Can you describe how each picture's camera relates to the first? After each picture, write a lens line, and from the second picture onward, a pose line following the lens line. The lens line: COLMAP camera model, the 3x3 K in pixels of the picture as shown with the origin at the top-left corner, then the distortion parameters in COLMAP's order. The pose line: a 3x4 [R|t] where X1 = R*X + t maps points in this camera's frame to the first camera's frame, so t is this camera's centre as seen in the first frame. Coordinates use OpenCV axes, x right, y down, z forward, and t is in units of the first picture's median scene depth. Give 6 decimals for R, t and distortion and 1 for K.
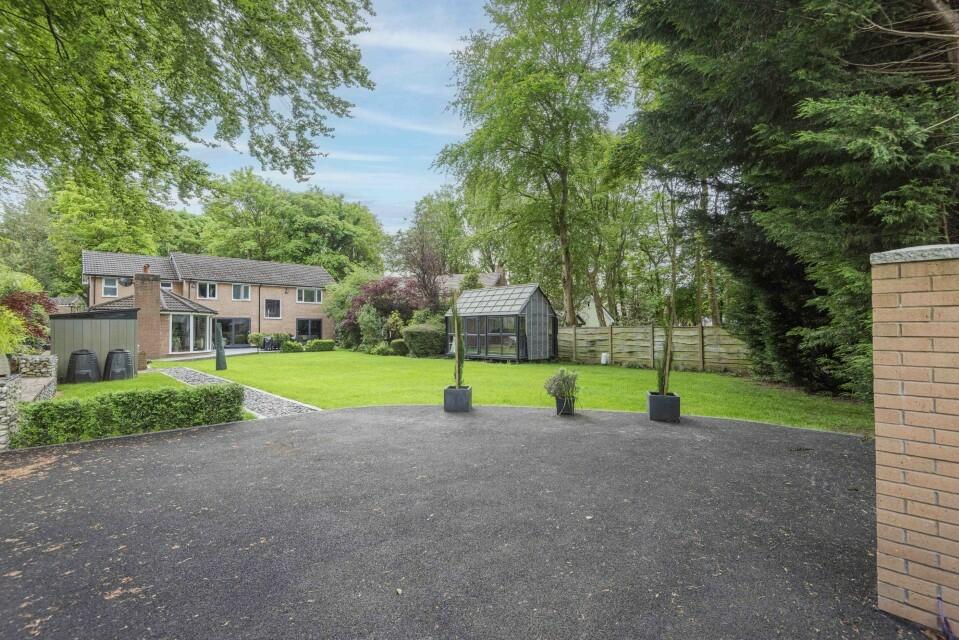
lens RADIAL K [[447.0, 0, 484.6], [0, 447.0, 315.8], [0, 0, 1]] dist [-0.000652, -0.004897]
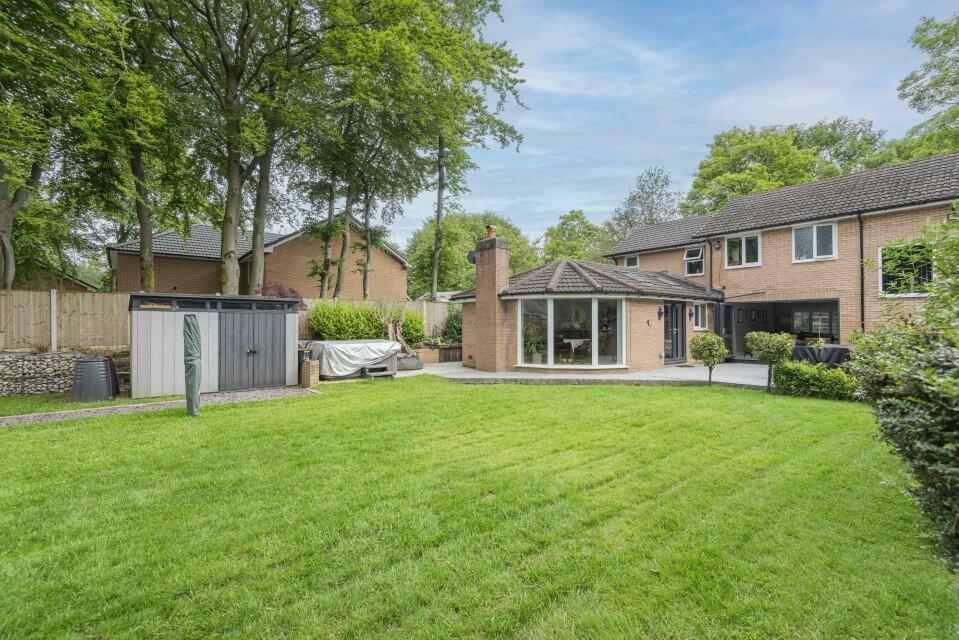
lens RADIAL K [[447.0, 0, 504.7], [0, 447.0, 326.2], [0, 0, 1]] dist [-0.000652, -0.004897]
pose [[-0.076993, 0.001802, -0.997030, -0.066458], [0.032256, 0.999479, -0.000685, 0.020558], [0.996510, -0.032213, -0.077011, 0.673470]]
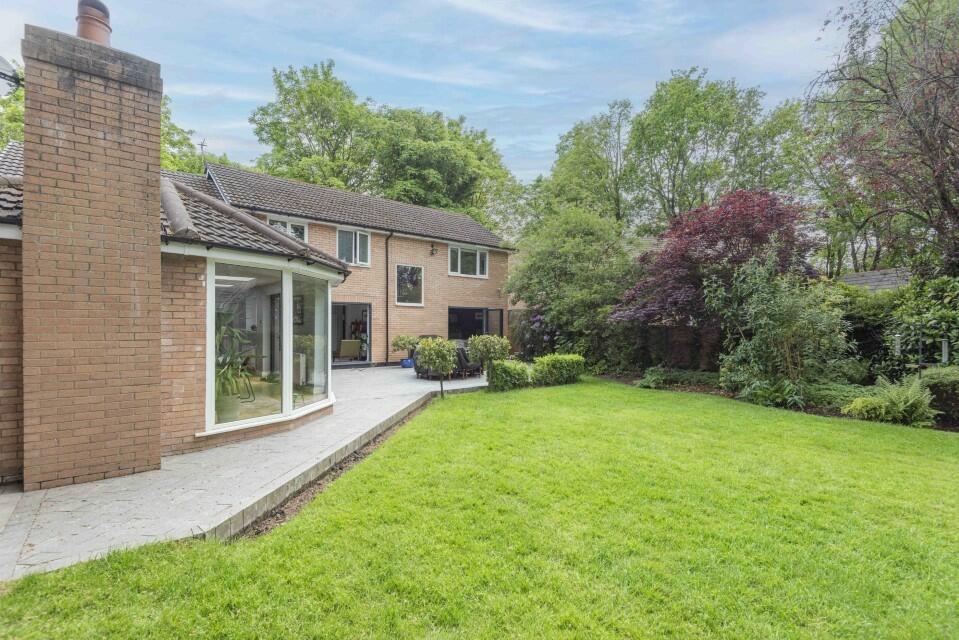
lens RADIAL K [[447.0, 0, 475.6], [0, 447.0, 326.3], [0, 0, 1]] dist [-0.000652, -0.004897]
pose [[0.997290, 0.000837, -0.073571, -0.359390], [0.001107, 0.999651, 0.026377, 0.015641], [0.073567, -0.026387, 0.996941, 0.509755]]
